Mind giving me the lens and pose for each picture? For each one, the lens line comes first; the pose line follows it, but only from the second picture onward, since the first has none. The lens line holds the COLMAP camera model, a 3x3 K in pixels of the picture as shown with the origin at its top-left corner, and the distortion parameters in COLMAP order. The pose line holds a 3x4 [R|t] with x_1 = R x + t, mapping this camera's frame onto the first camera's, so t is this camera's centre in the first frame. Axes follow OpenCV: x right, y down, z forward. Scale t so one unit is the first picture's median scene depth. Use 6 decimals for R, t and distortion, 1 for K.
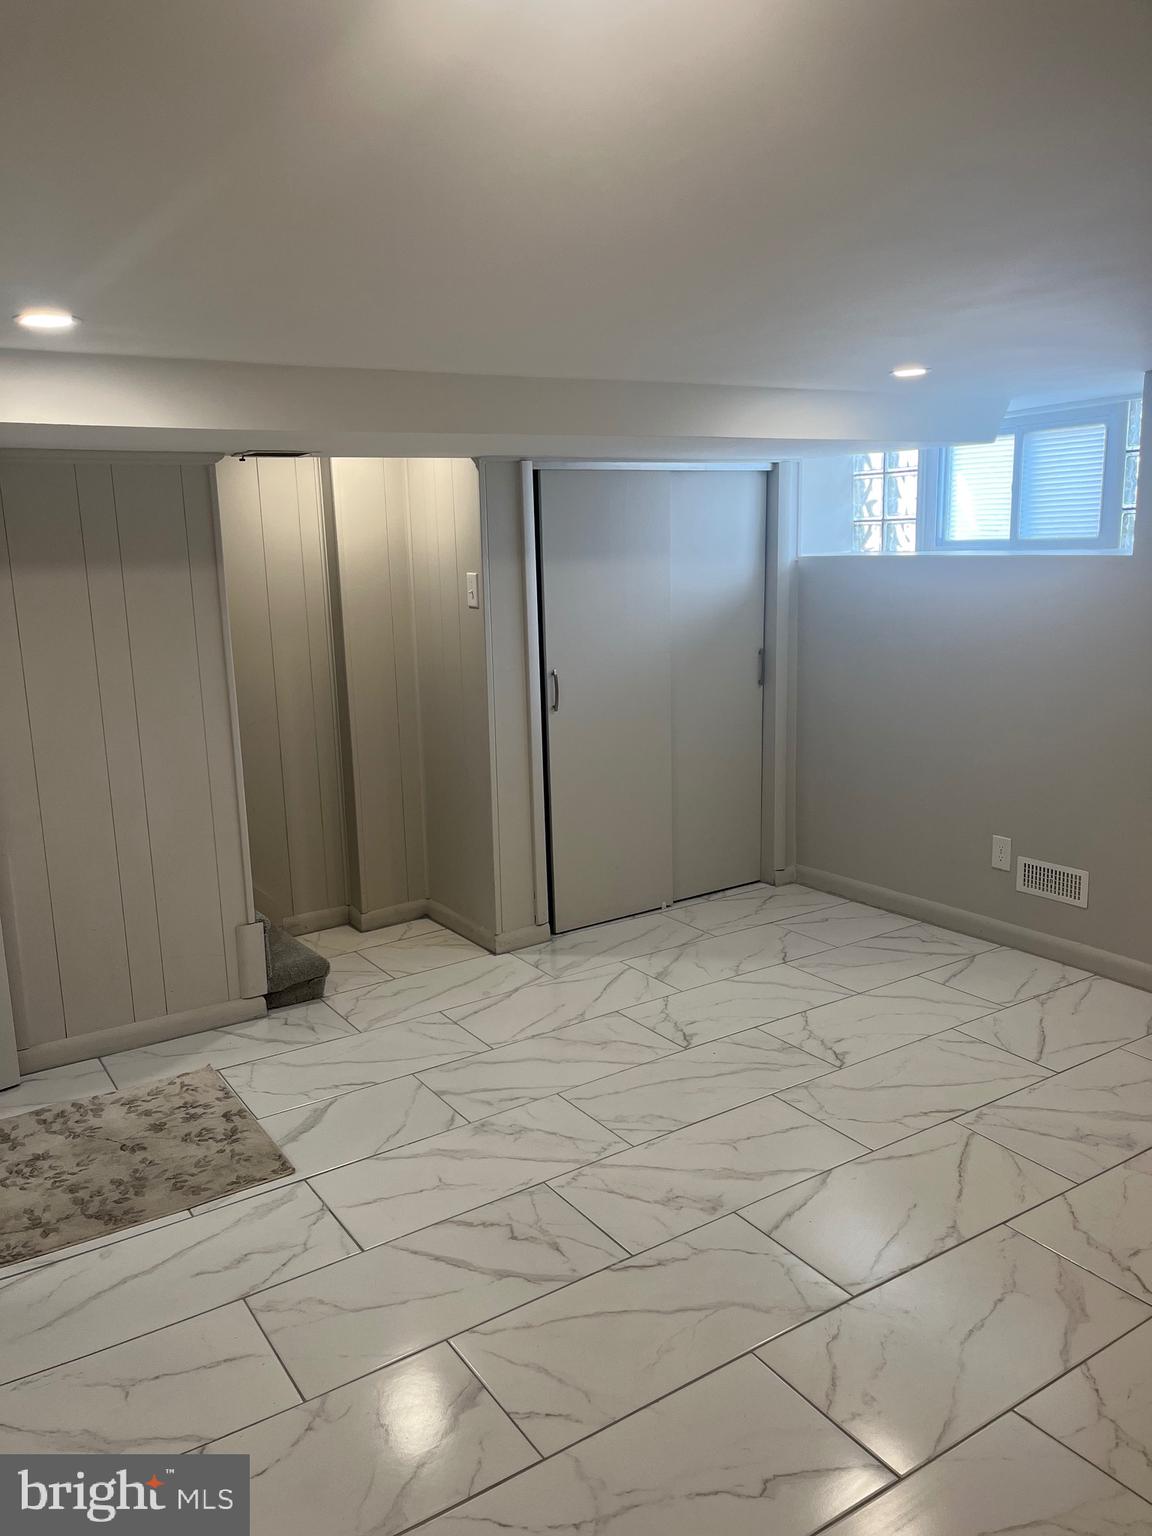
lens RADIAL K [[1174.9, 0, 566.3], [0, 1174.9, 769.5], [0, 0, 1]] dist [0.046535, -0.056561]
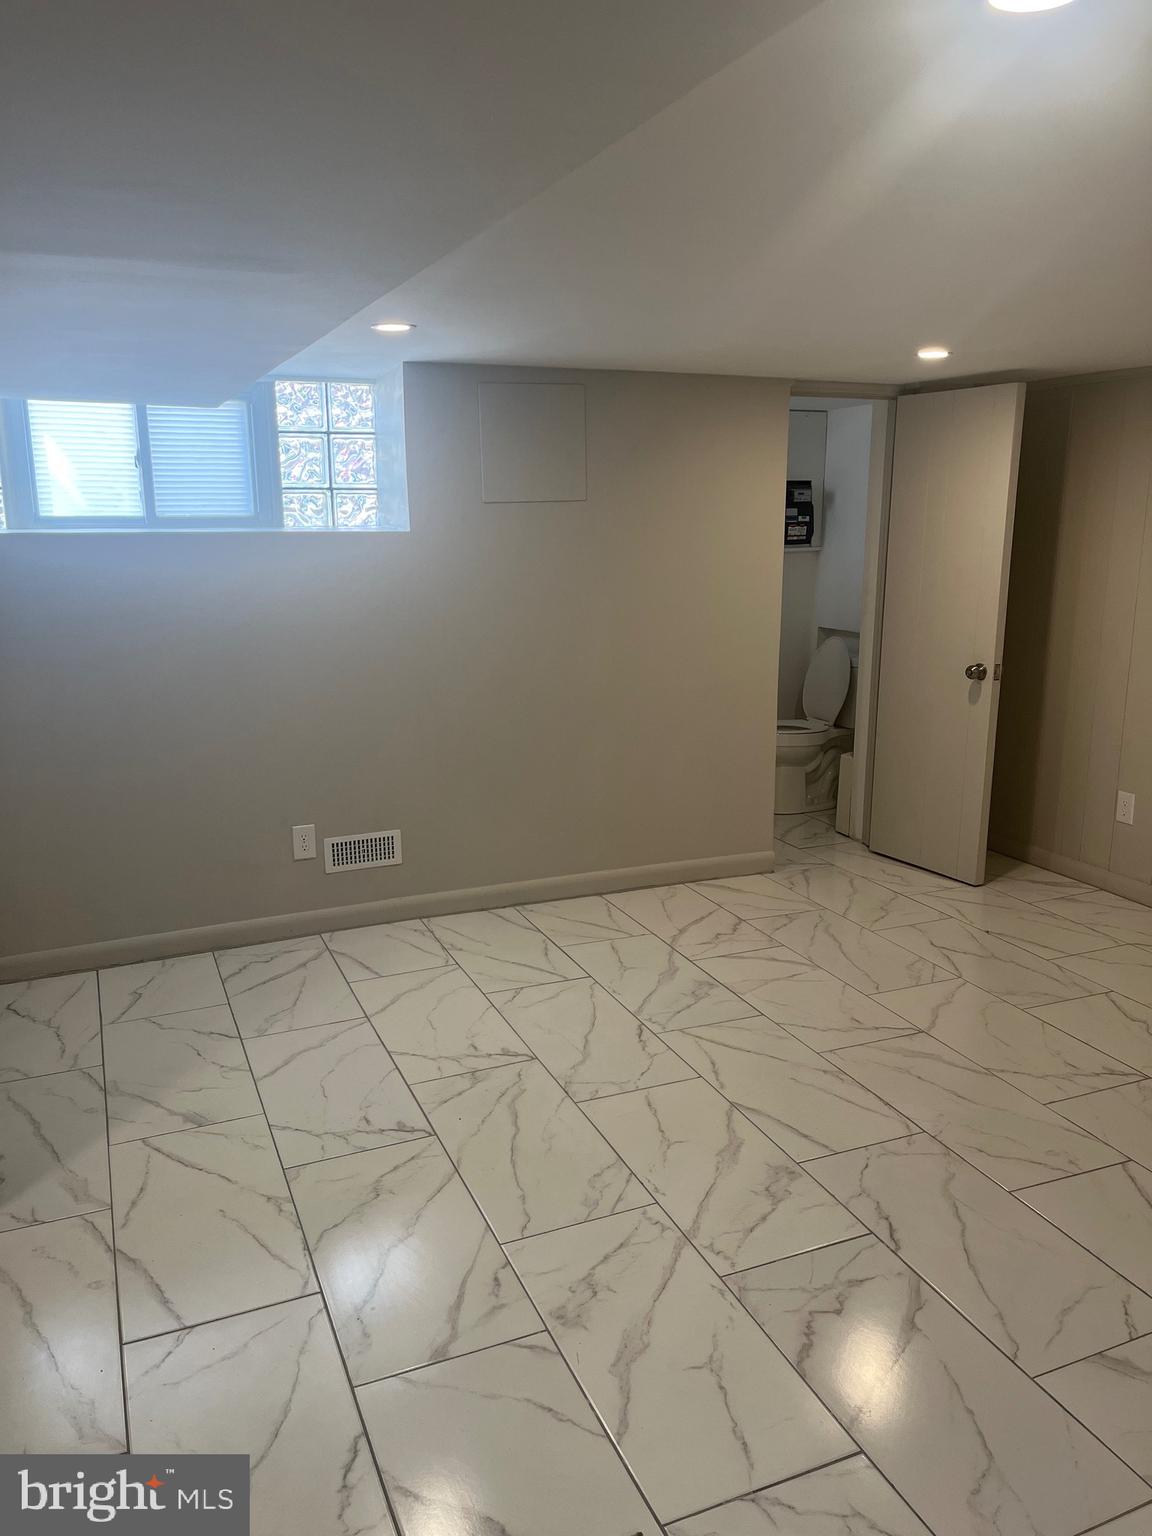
lens RADIAL K [[1174.9, 0, 568.6], [0, 1174.9, 772.6], [0, 0, 1]] dist [0.046535, -0.056561]
pose [[0.171097, -0.189367, 0.966885, -0.639402], [0.188469, 0.969524, 0.156533, -0.116979], [-0.967060, 0.155445, 0.201573, 0.733675]]
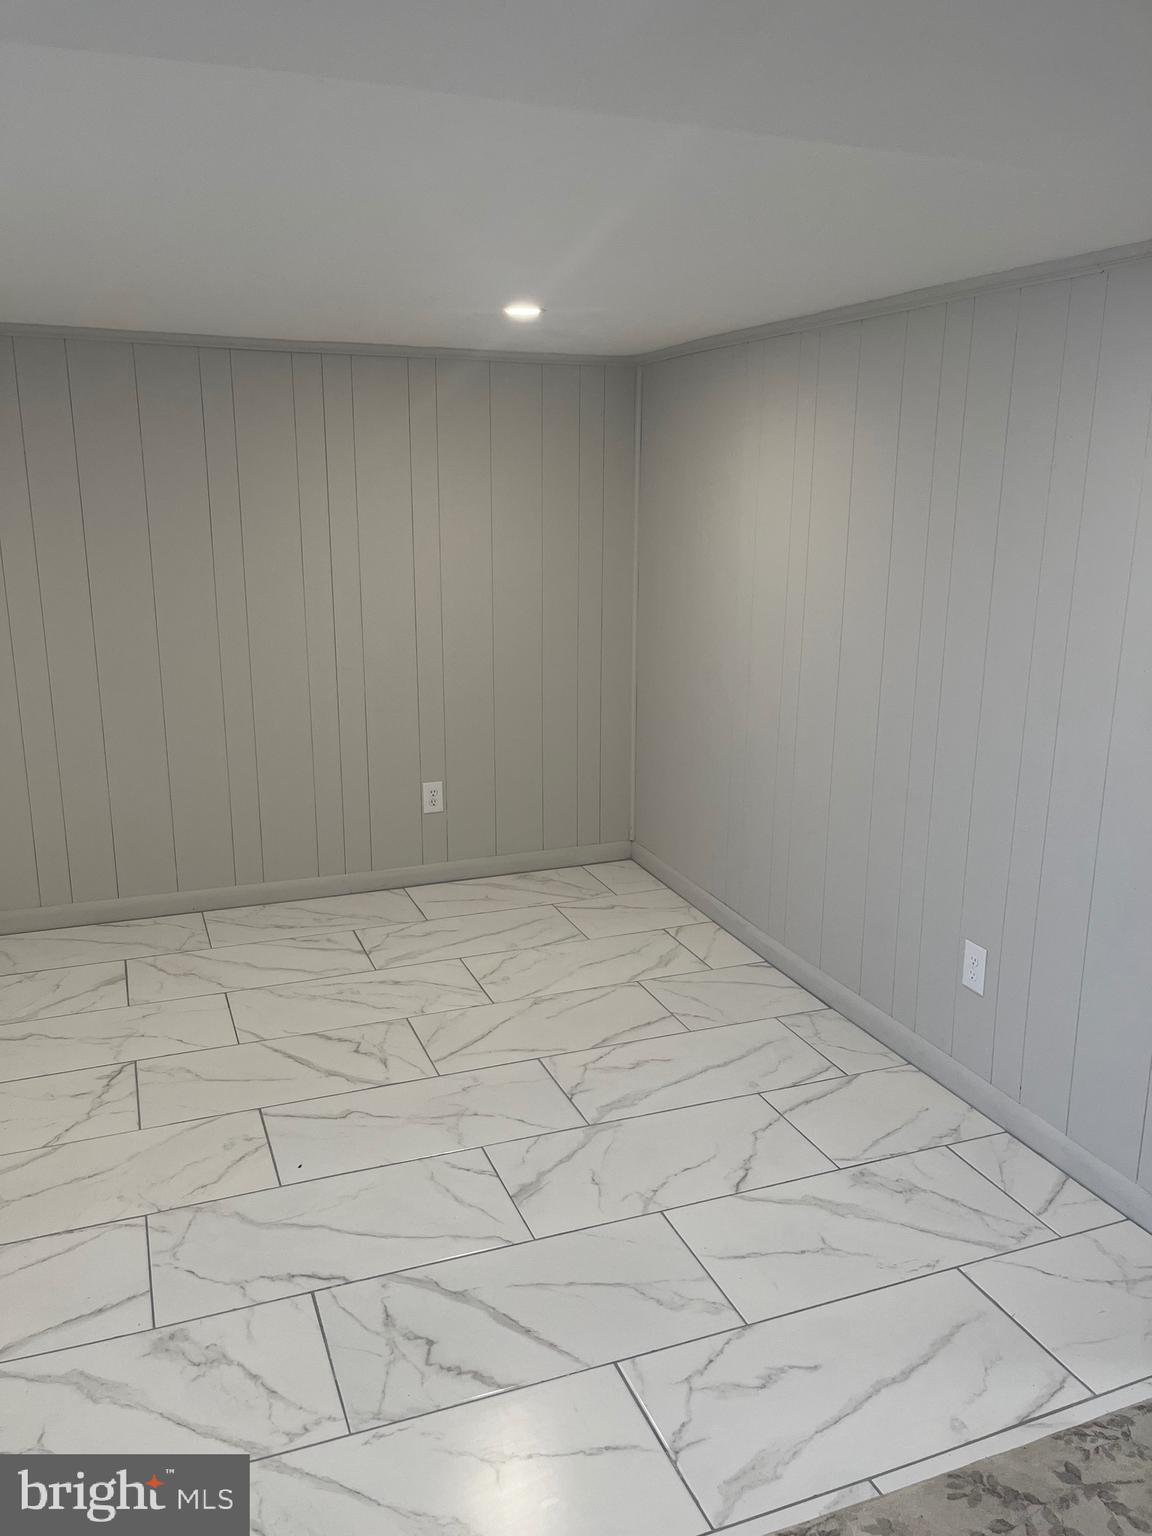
lens RADIAL K [[1174.9, 0, 572.5], [0, 1174.9, 767.9], [0, 0, 1]] dist [0.046535, -0.056561]
pose [[-0.981395, -0.017866, 0.191167, -0.220621], [0.063093, 0.910360, 0.408979, -0.219254], [-0.181338, 0.413432, -0.892295, 1.184302]]
